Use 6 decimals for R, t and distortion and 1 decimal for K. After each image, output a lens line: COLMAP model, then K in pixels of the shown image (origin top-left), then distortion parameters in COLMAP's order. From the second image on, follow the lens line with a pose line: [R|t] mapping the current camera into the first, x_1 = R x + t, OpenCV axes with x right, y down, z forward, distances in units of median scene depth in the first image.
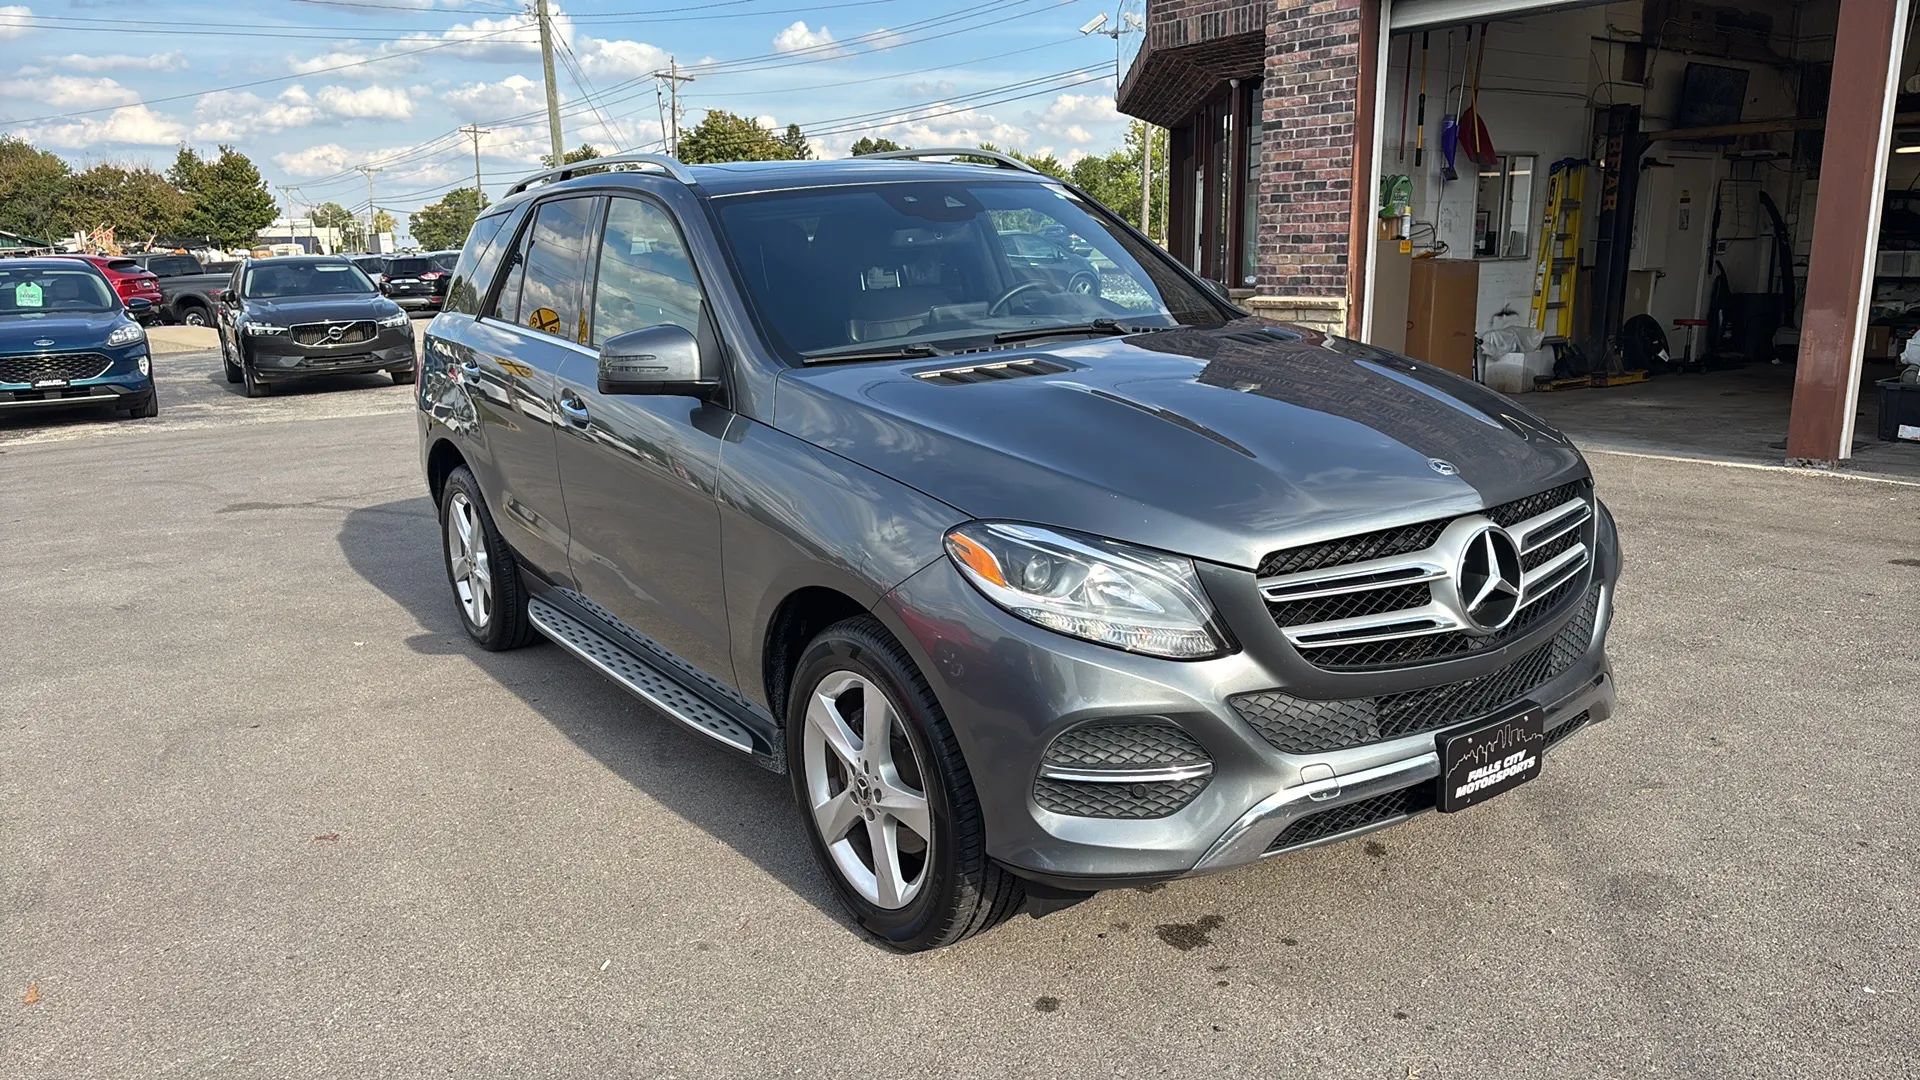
lens RADIAL K [[1396.0, 0, 937.6], [0, 1396.0, 575.5], [0, 0, 1]] dist [0.034405, -0.035077]
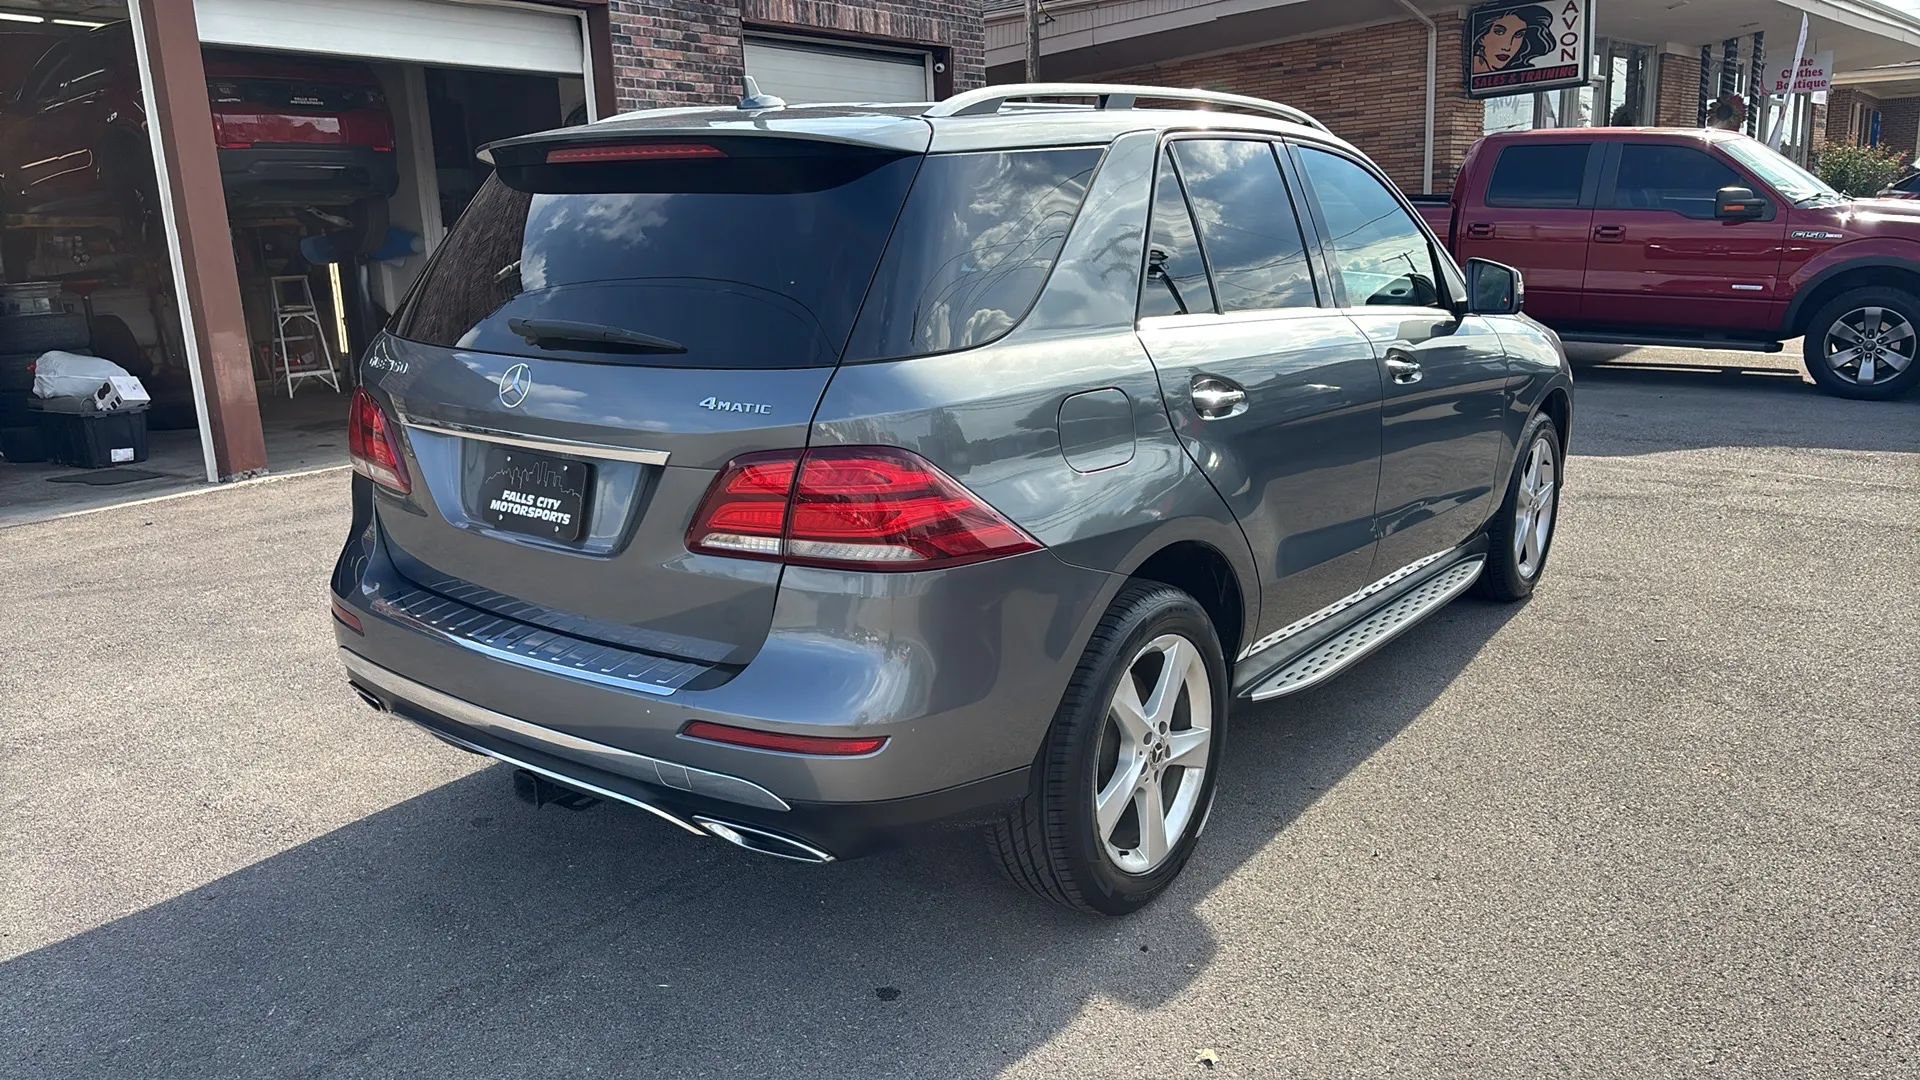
lens RADIAL K [[1391.2, 0, 930.0], [0, 1391.2, 540.3], [0, 0, 1]] dist [0.048502, -0.052642]
pose [[-0.315276, -0.175486, 0.932634, -0.577155], [0.264825, 0.927445, 0.264034, -0.186515], [-0.911301, 0.330228, -0.245928, 0.847963]]
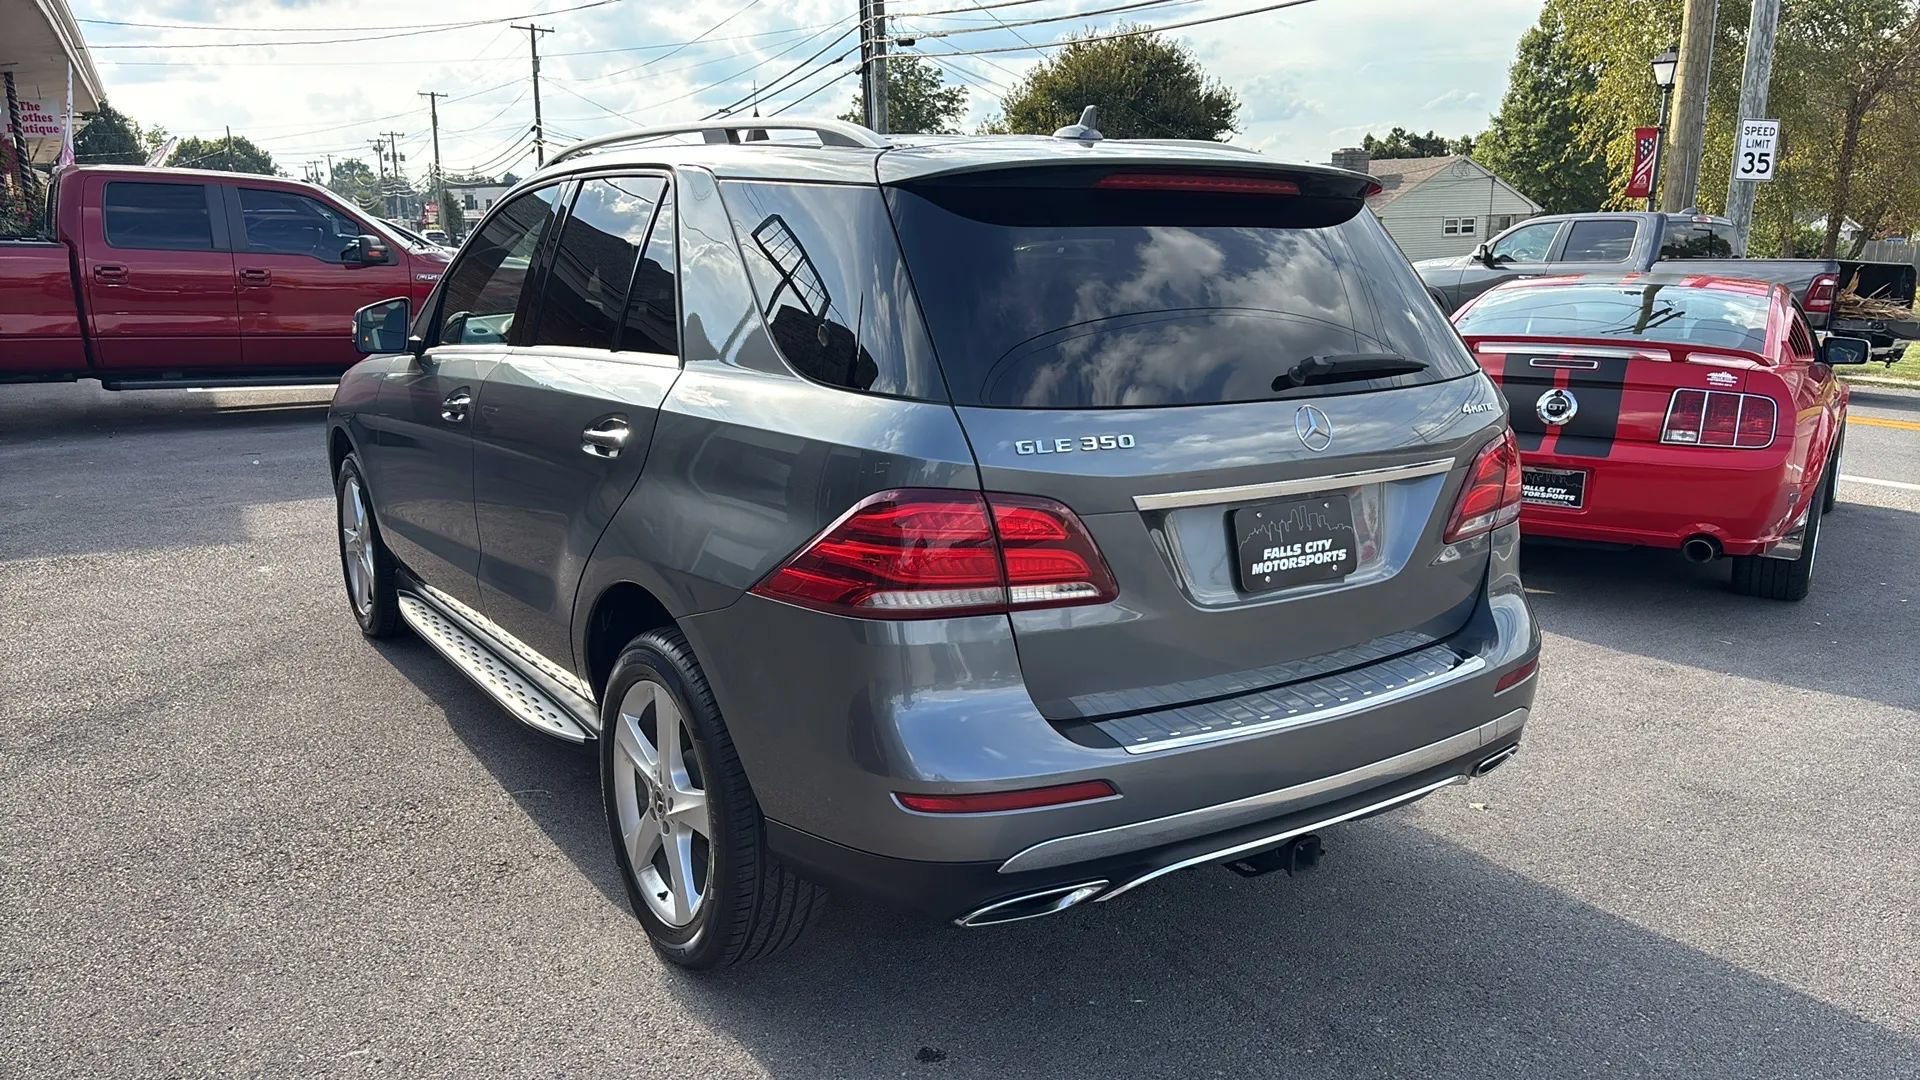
lens RADIAL K [[1391.2, 0, 934.4], [0, 1391.2, 564.3], [0, 0, 1]] dist [0.048502, -0.052642]
pose [[-0.999221, 0.037184, 0.013229, -0.115701], [0.039082, 0.885524, 0.462947, -0.287709], [0.005500, 0.463104, -0.886287, 1.157481]]
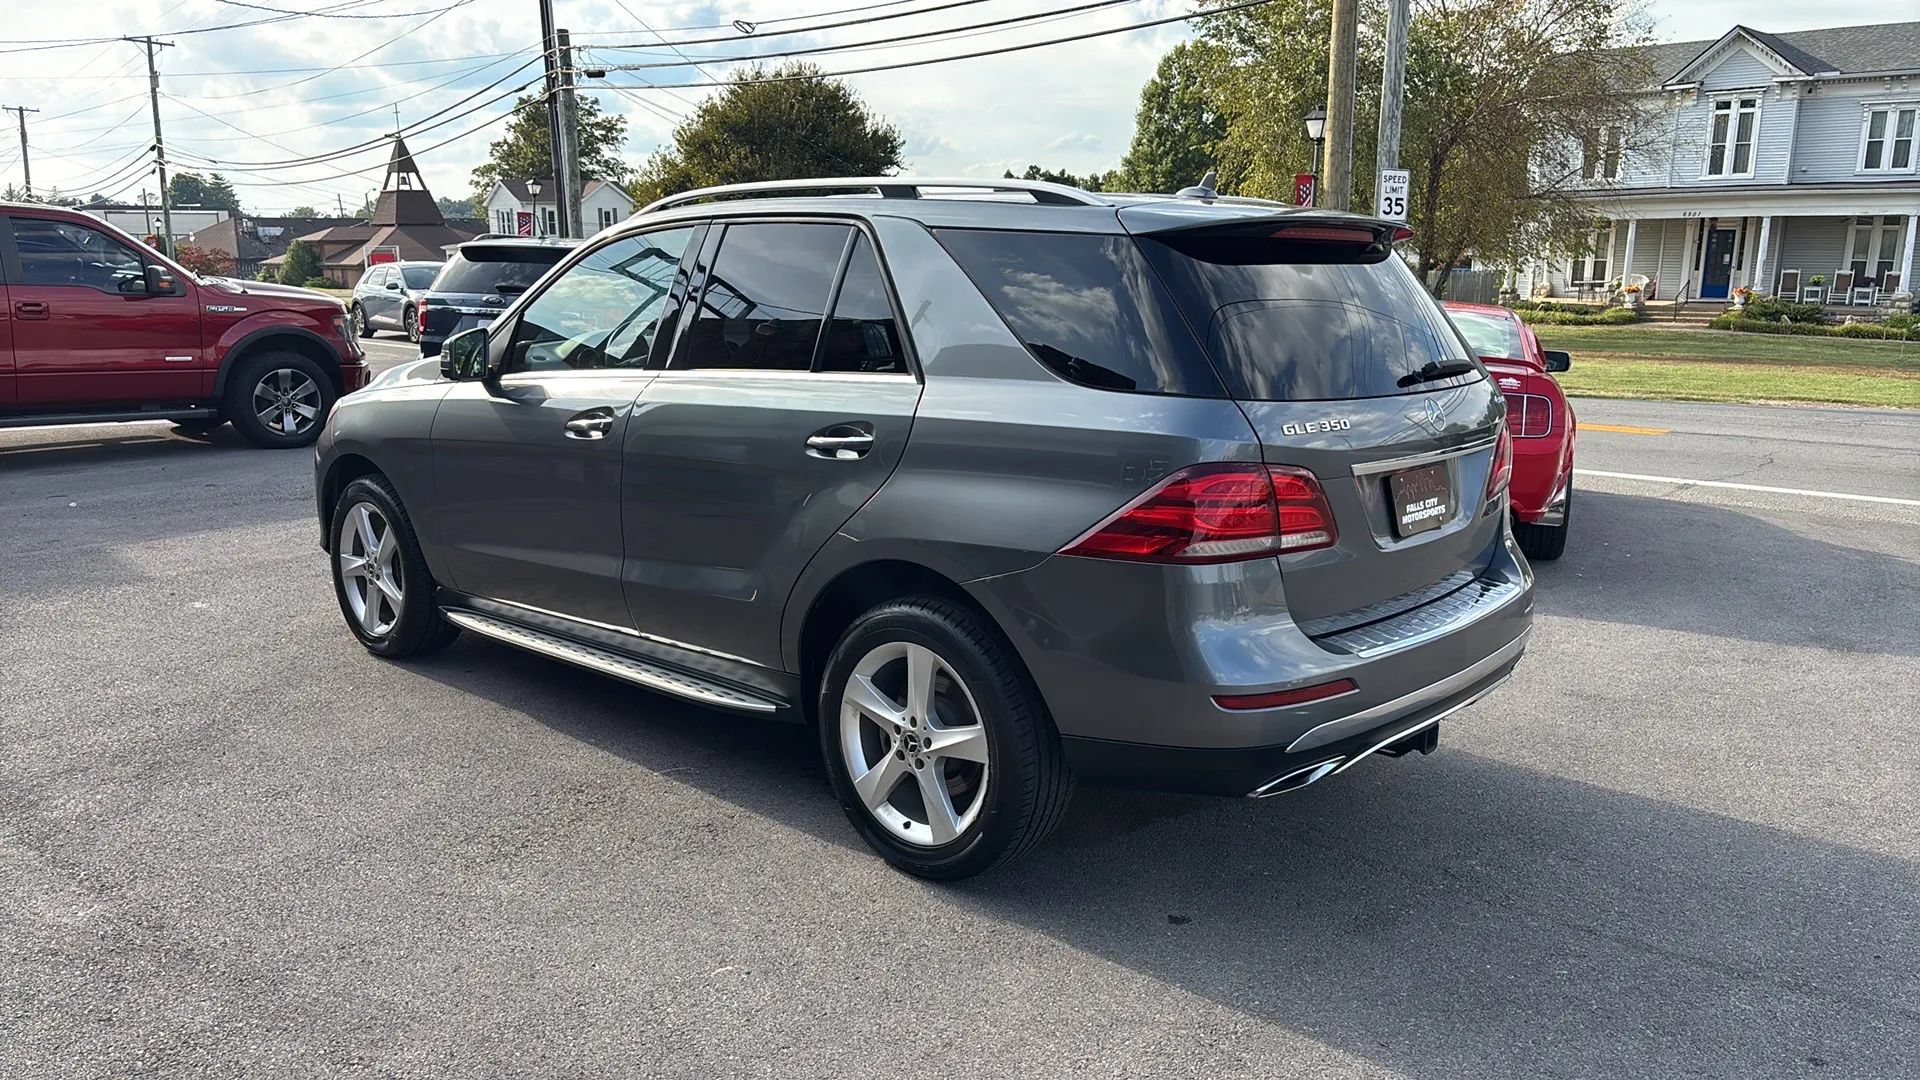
lens RADIAL K [[1391.2, 0, 930.3], [0, 1391.2, 524.7], [0, 0, 1]] dist [0.048502, -0.052642]
pose [[-0.971256, 0.080808, -0.223901, 0.061907], [-0.022243, 0.905688, 0.423361, -0.314540], [0.236995, 0.416173, -0.877857, 1.221420]]
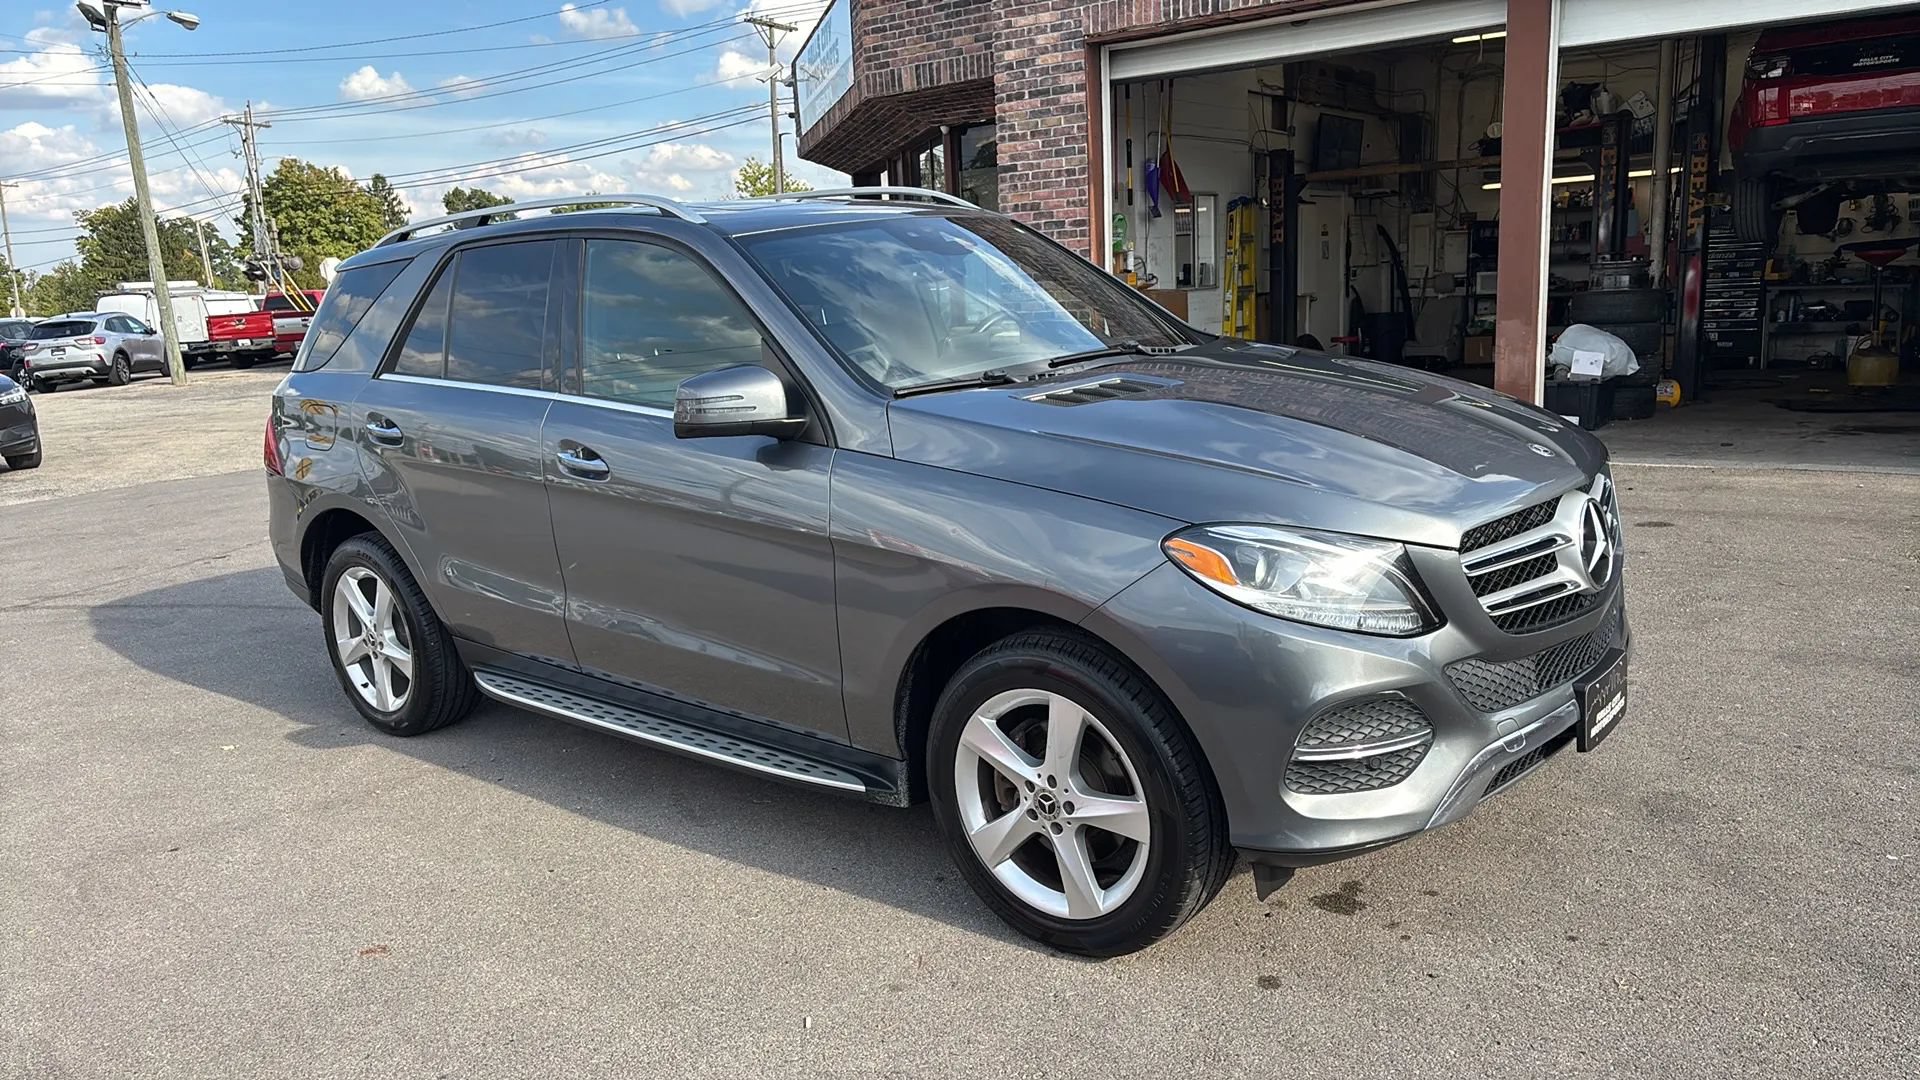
lens RADIAL K [[1396.0, 0, 956.3], [0, 1396.0, 563.6], [0, 0, 1]] dist [0.034405, -0.035077]
pose [[0.959116, -0.083469, 0.270423, -0.150176], [0.094031, 0.995221, -0.026316, -0.000187], [-0.266934, 0.050668, 0.962382, 0.013205]]
